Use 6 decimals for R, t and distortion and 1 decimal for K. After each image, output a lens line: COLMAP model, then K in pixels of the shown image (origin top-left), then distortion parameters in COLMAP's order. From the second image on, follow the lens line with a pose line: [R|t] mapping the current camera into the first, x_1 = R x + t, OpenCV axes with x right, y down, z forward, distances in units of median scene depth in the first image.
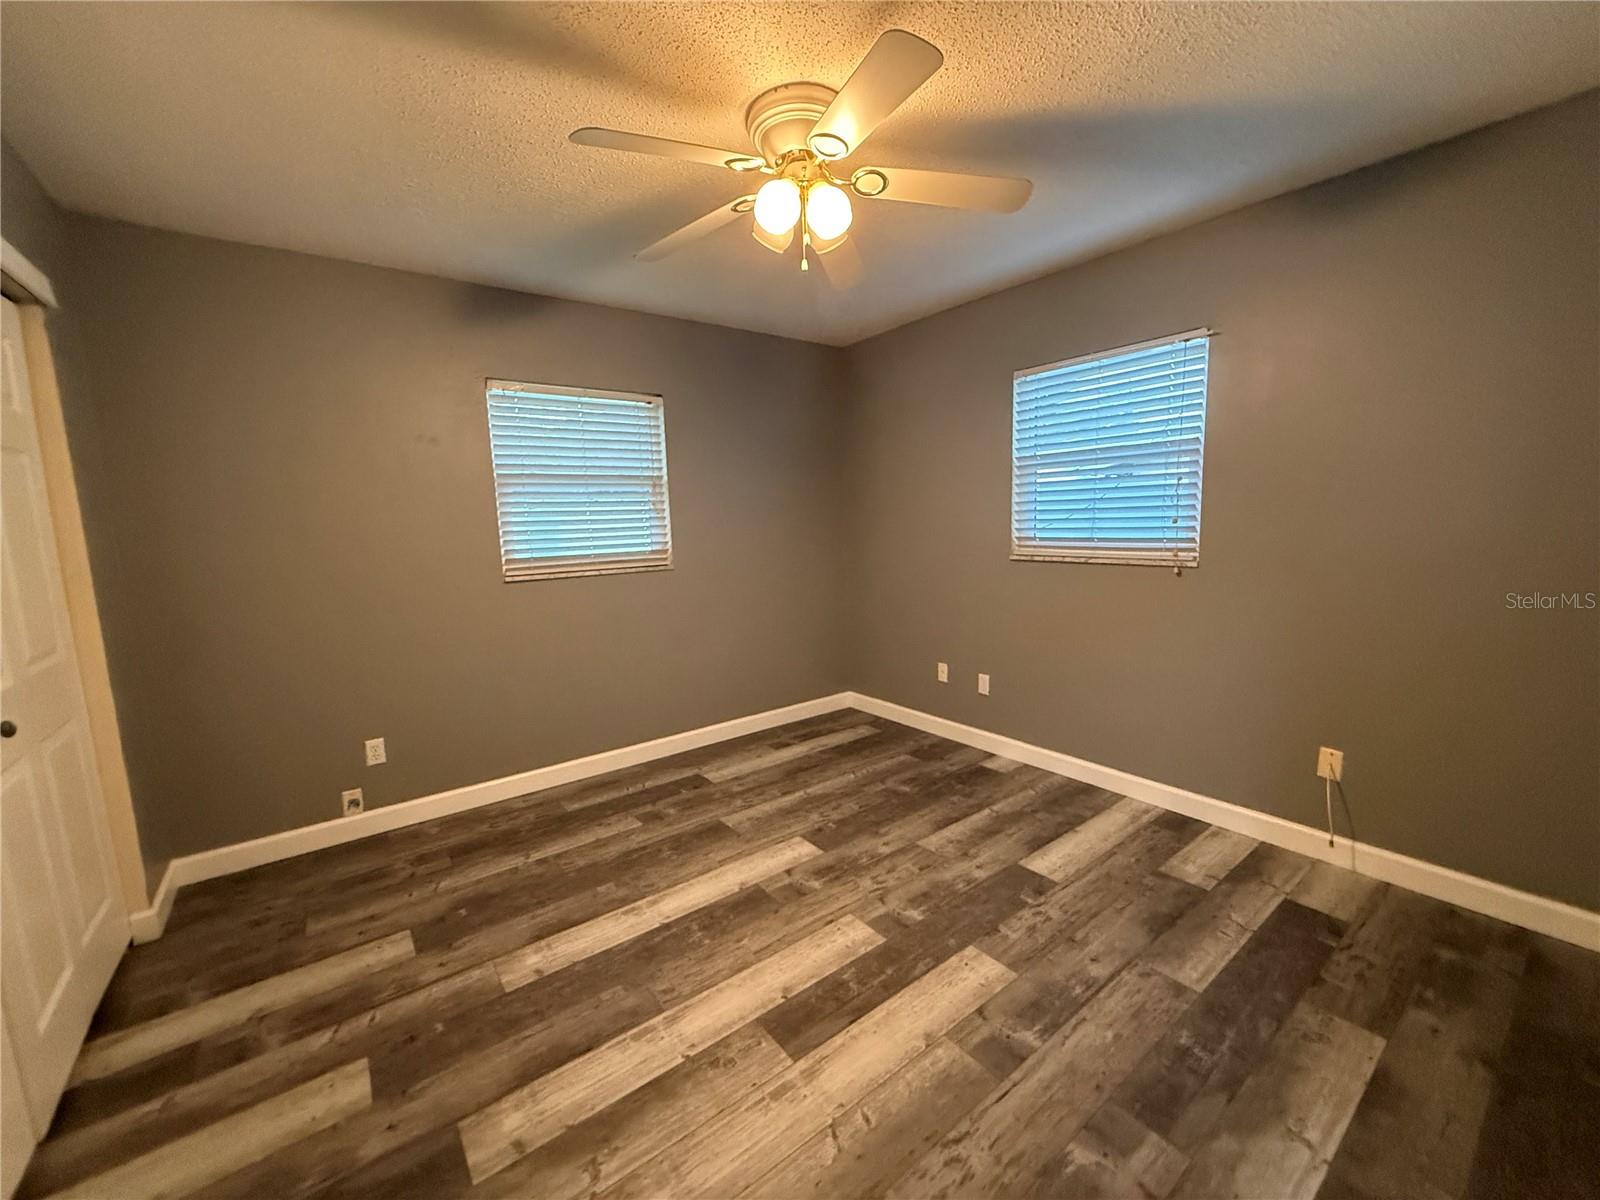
lens RADIAL K [[637.4, 0, 801.9], [0, 637.4, 599.7], [0, 0, 1]] dist [-0.000801, 0.000229]
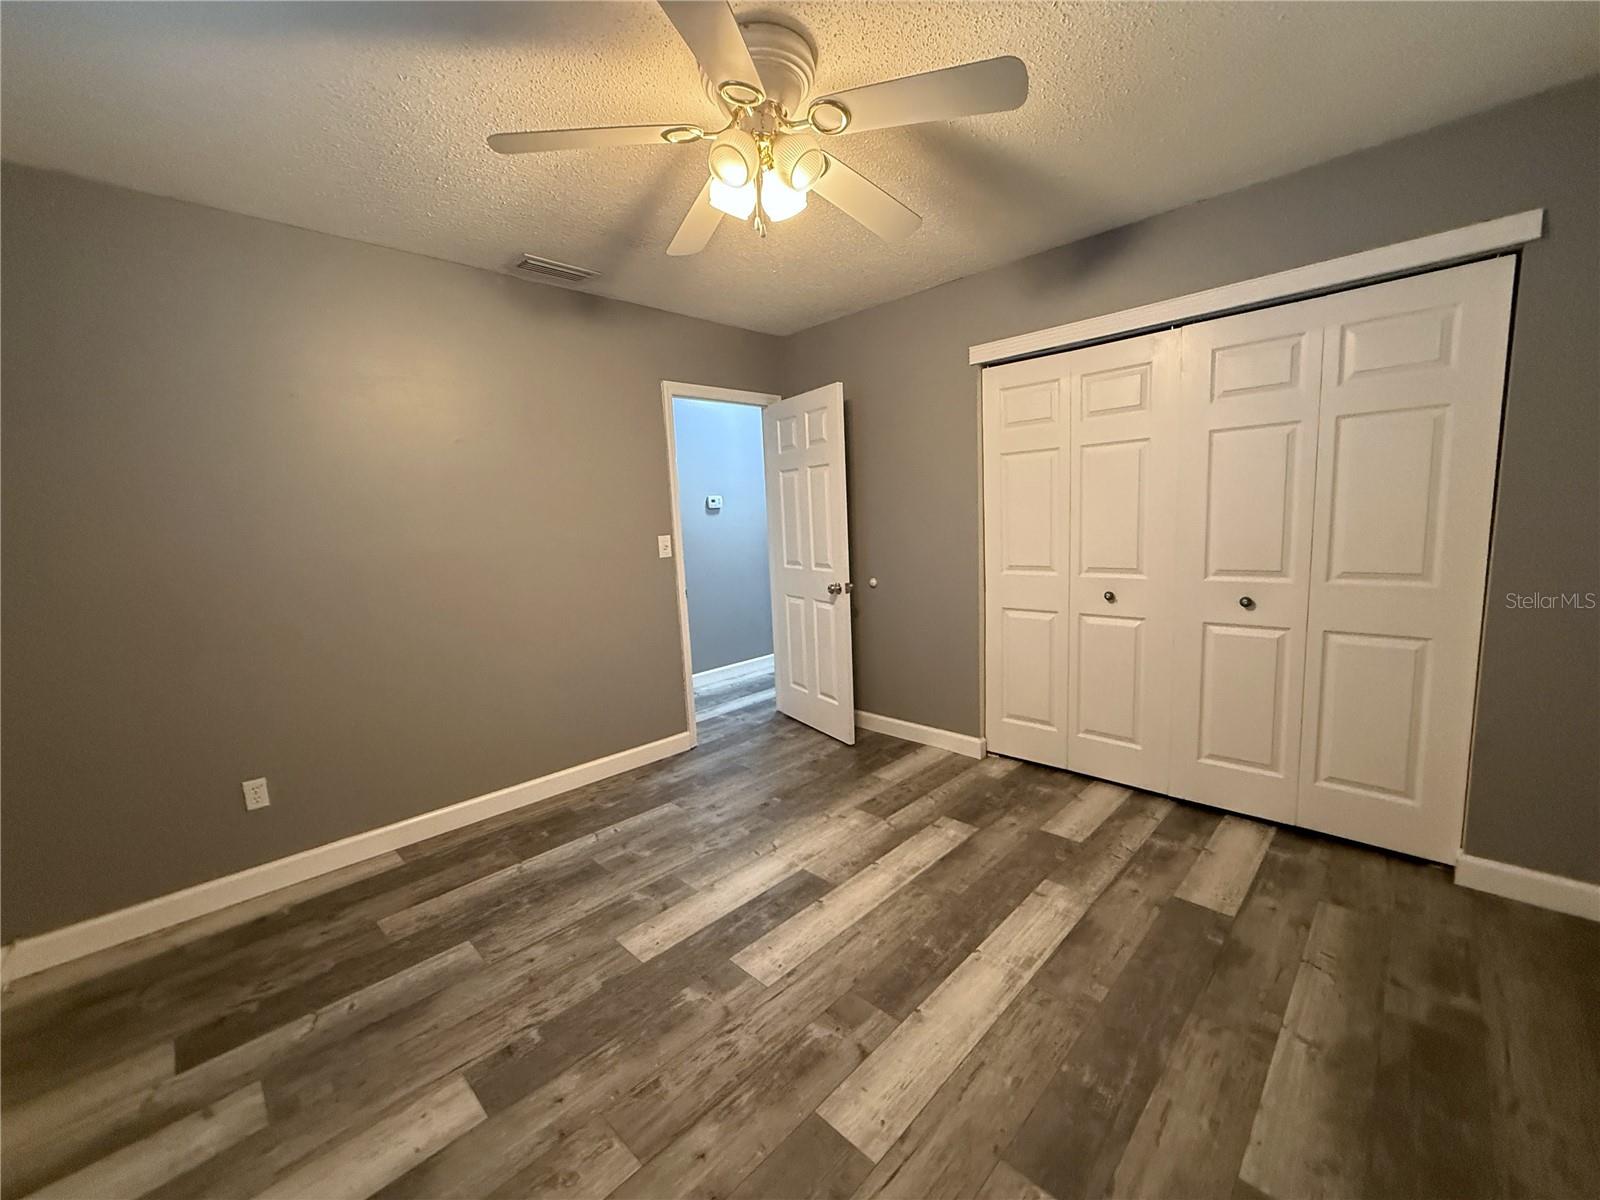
lens RADIAL K [[637.4, 0, 804.8], [0, 637.4, 593.3], [0, 0, 1]] dist [-0.000801, 0.000229]
pose [[-0.987431, 0.087280, -0.131768, 0.099139], [0.050734, 0.964610, 0.258753, -0.235743], [0.149688, 0.248816, -0.956914, 1.791676]]
